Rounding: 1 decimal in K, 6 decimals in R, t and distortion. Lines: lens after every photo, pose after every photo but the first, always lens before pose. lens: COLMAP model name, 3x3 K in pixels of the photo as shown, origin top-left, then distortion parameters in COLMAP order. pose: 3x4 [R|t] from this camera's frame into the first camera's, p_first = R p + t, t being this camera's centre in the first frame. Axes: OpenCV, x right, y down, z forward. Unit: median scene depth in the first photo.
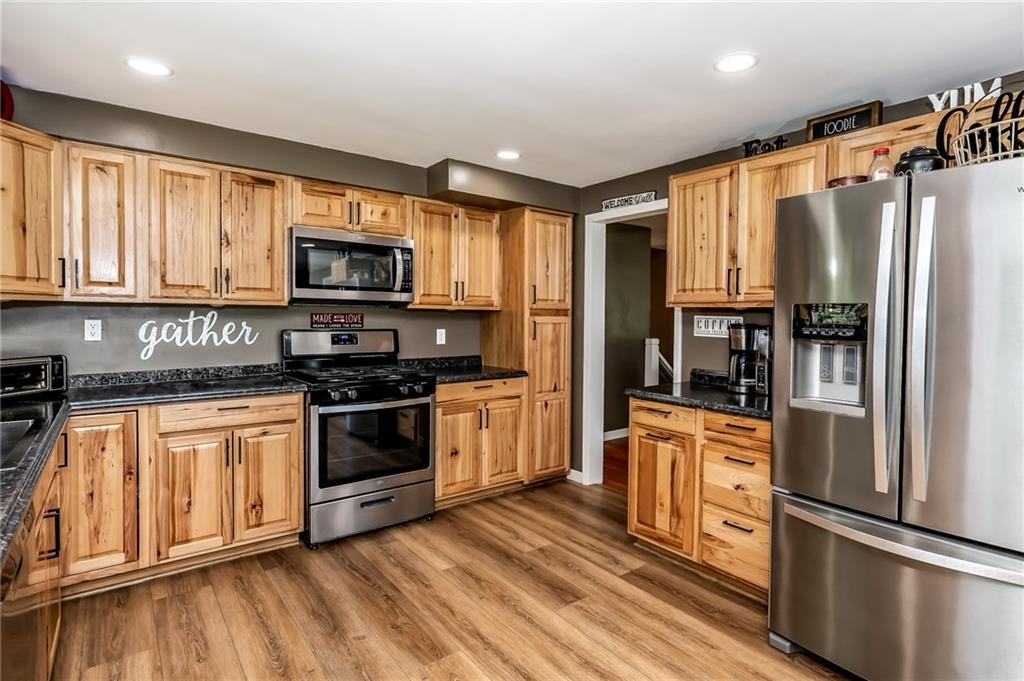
lens RADIAL K [[508.1, 0, 511.2], [0, 508.1, 335.1], [0, 0, 1]] dist [0.002065, 0.000246]
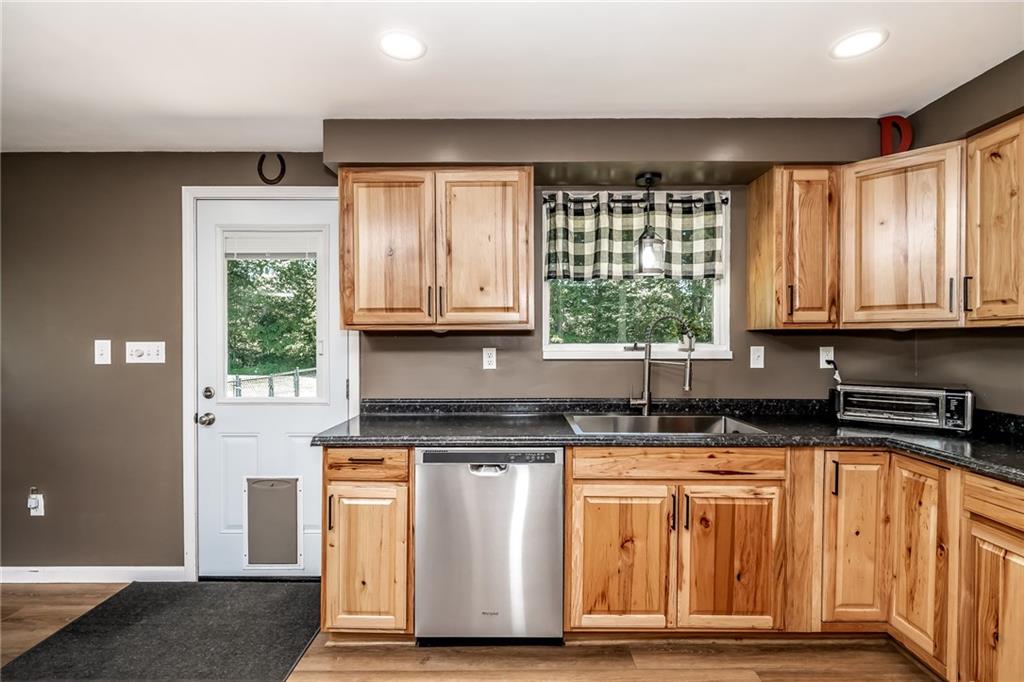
lens RADIAL K [[508.1, 0, 511.4], [0, 508.1, 341.9], [0, 0, 1]] dist [0.002065, 0.000246]
pose [[-0.618856, 0.004717, -0.785491, 0.264573], [-0.021675, 0.999499, 0.023078, -0.045636], [0.785206, 0.031307, -0.618443, 0.943625]]
